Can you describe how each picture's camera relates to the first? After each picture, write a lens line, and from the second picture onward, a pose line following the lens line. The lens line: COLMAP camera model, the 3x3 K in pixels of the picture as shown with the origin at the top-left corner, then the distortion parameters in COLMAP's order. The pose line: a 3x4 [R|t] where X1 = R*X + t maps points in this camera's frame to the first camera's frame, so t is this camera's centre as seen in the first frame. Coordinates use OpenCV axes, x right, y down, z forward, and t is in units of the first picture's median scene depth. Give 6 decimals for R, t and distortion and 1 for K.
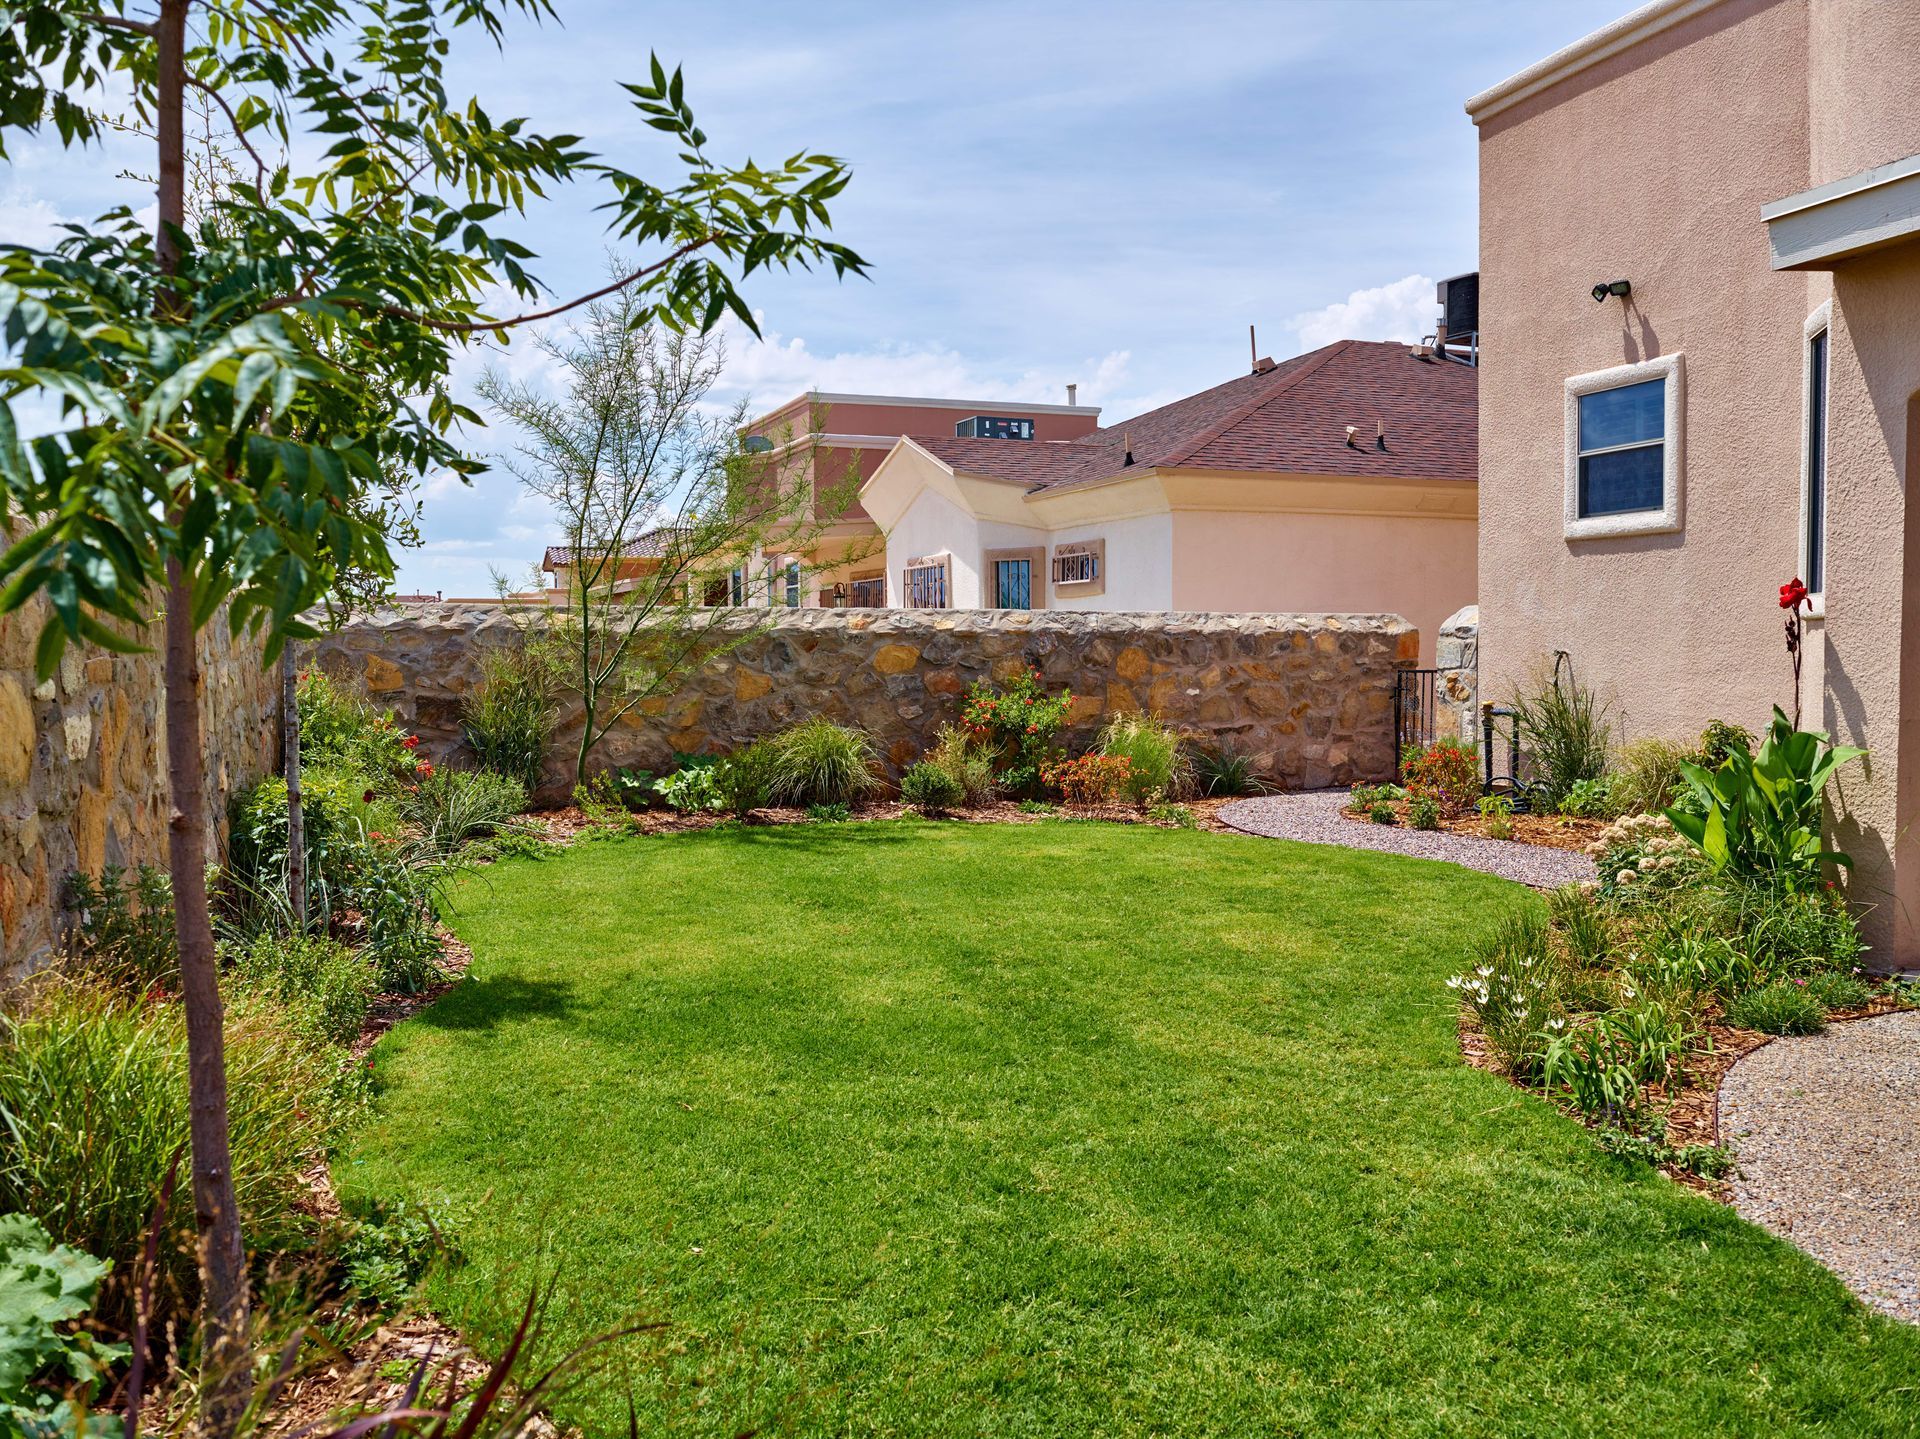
lens RADIAL K [[1625.6, 0, 953.0], [0, 1625.6, 706.3], [0, 0, 1]] dist [-0.087835, 0.081315]
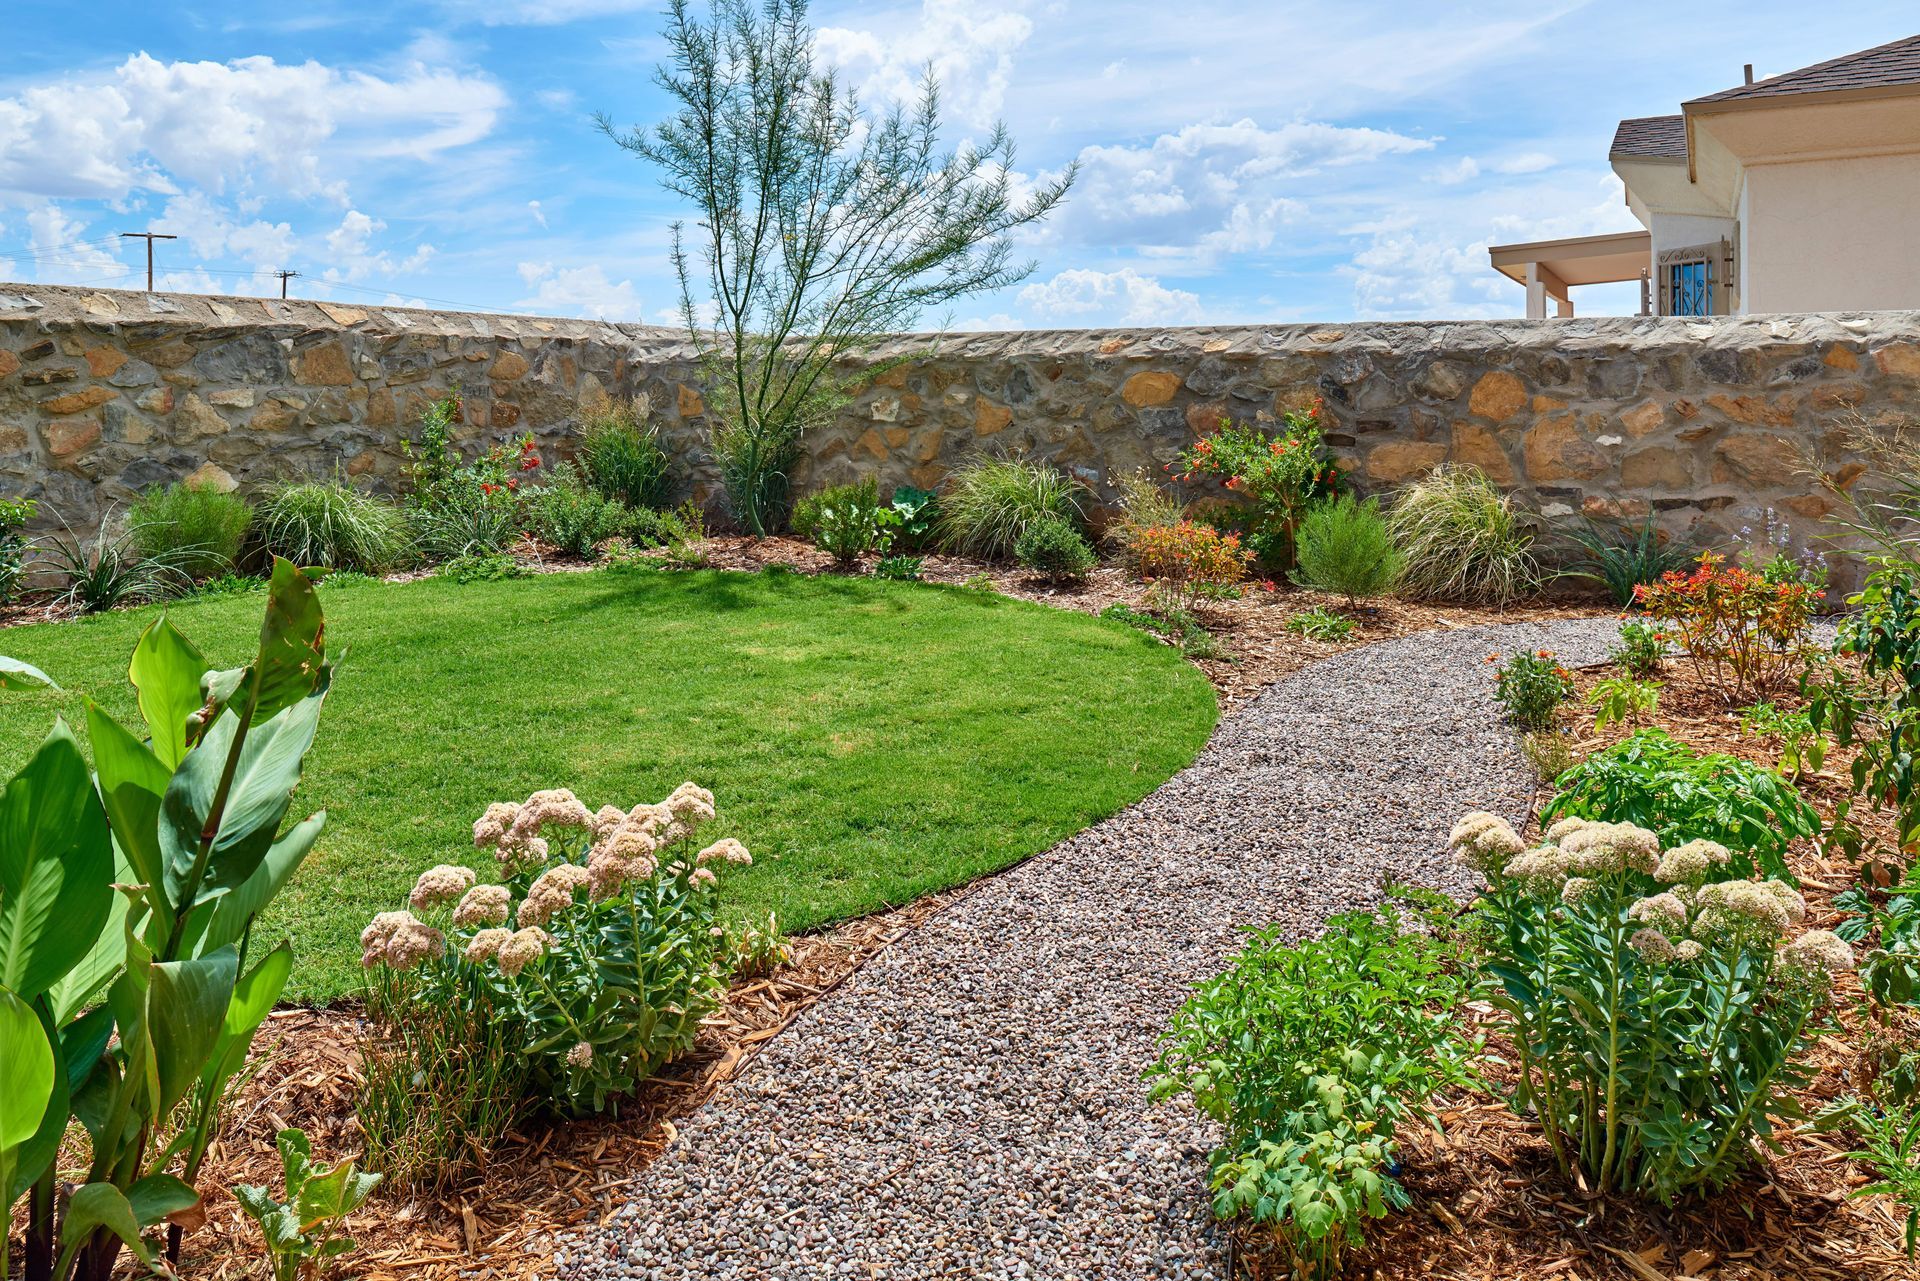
lens RADIAL K [[1306.2, 0, 971.3], [0, 1306.2, 432.2], [0, 0, 1]] dist [-0.016880, -0.008162]
pose [[0.637892, 0.023747, -0.769760, 0.445914], [-0.026856, 0.999602, 0.008583, -0.011271], [0.769657, 0.015198, 0.638276, 0.548799]]
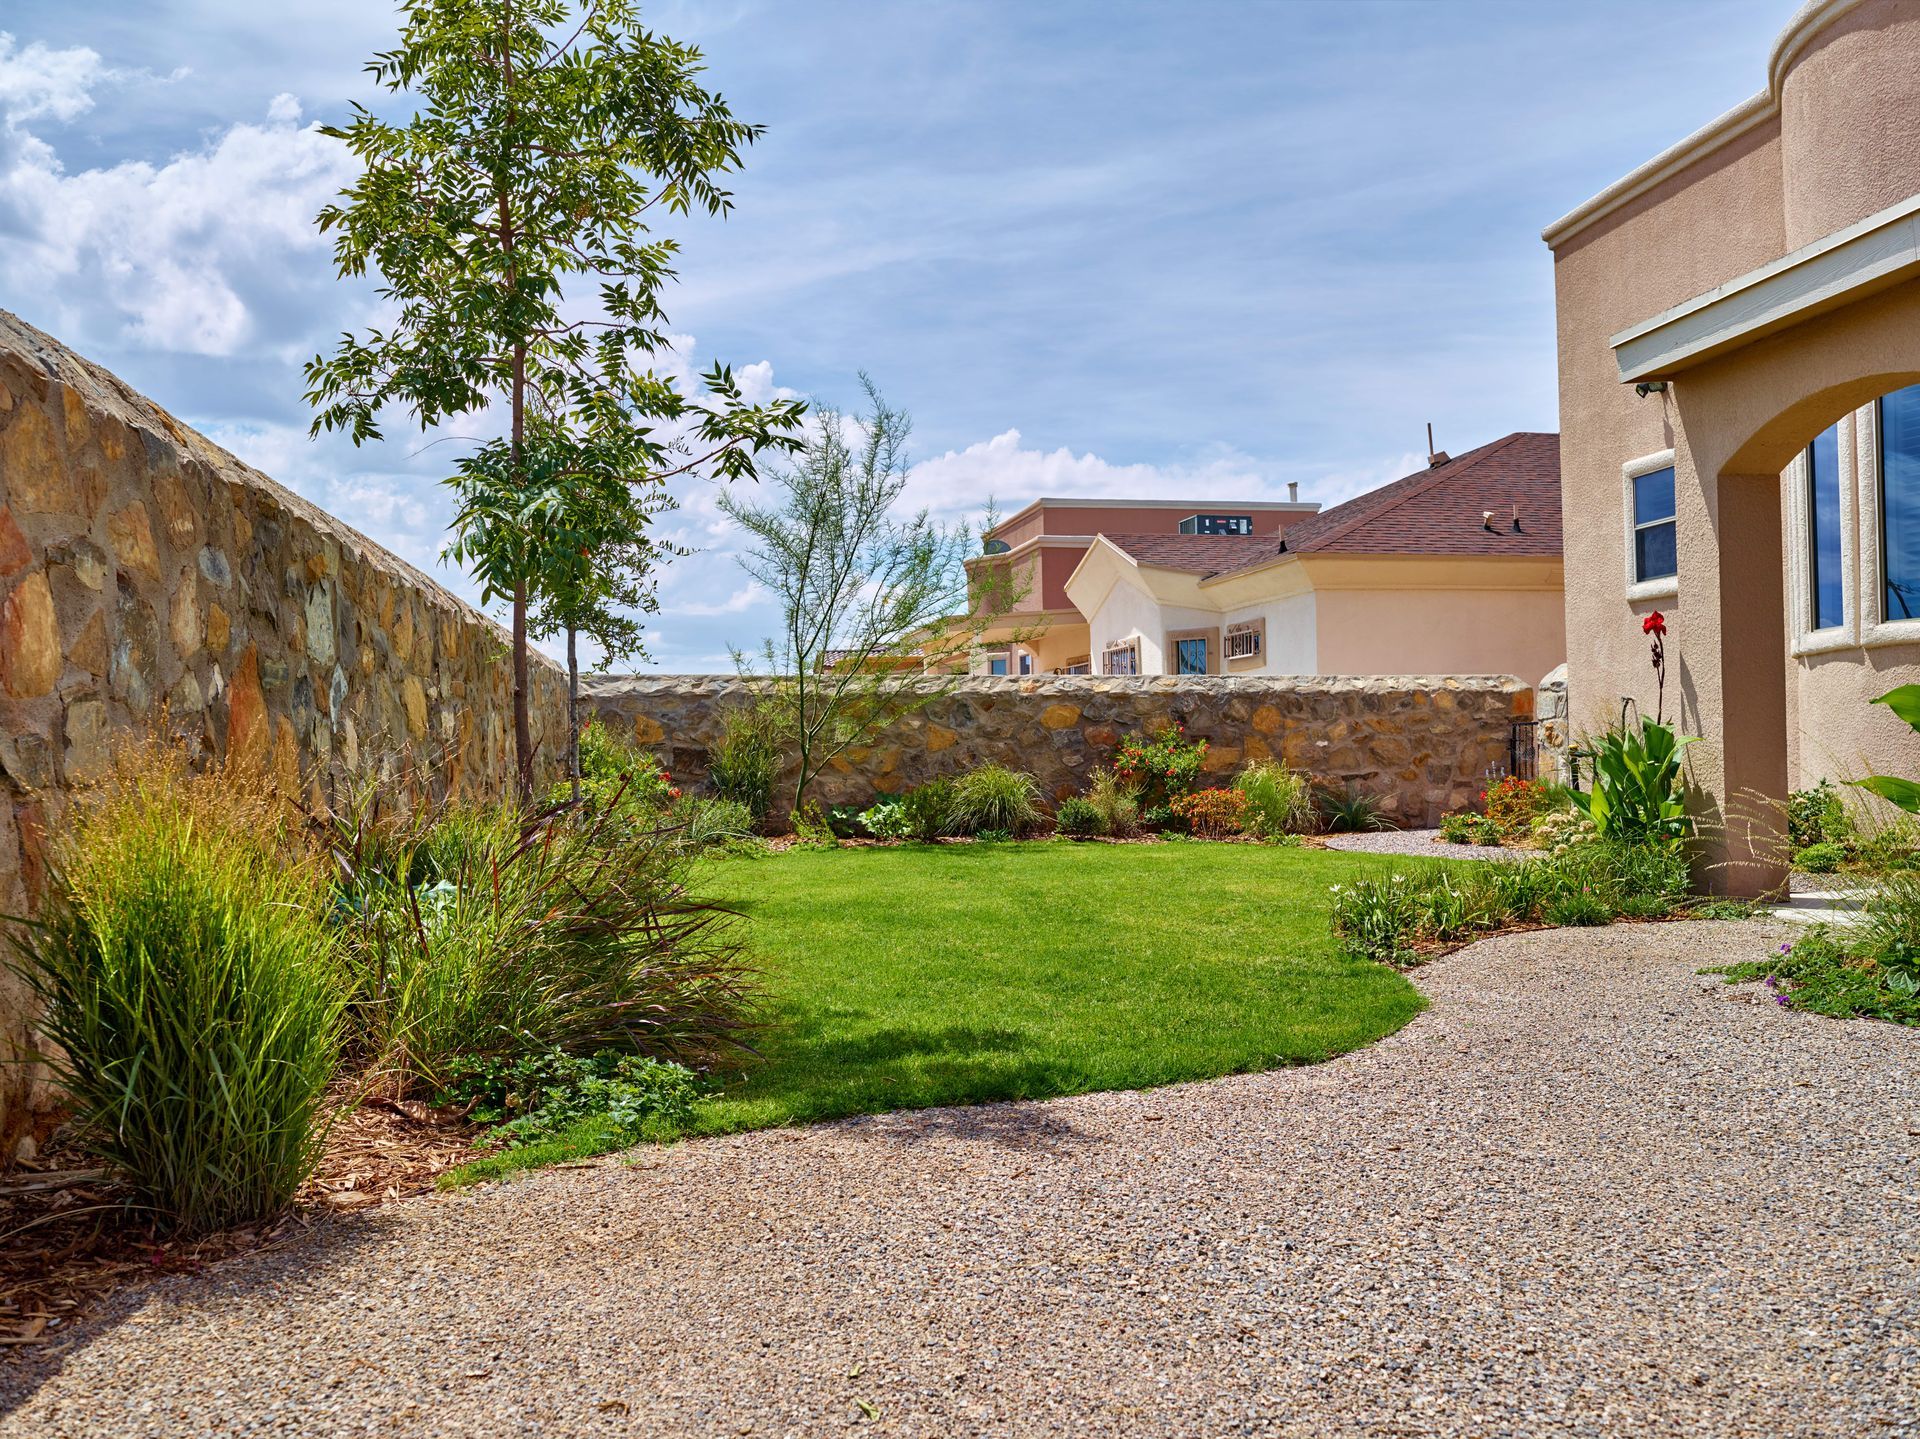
lens RADIAL K [[1625.6, 0, 955.3], [0, 1625.6, 715.4], [0, 0, 1]] dist [-0.087835, 0.081315]
pose [[0.986077, -0.015752, -0.165544, 0.094153], [0.006161, 0.998281, -0.058290, 0.042799], [0.166177, 0.056458, 0.984478, -0.213759]]
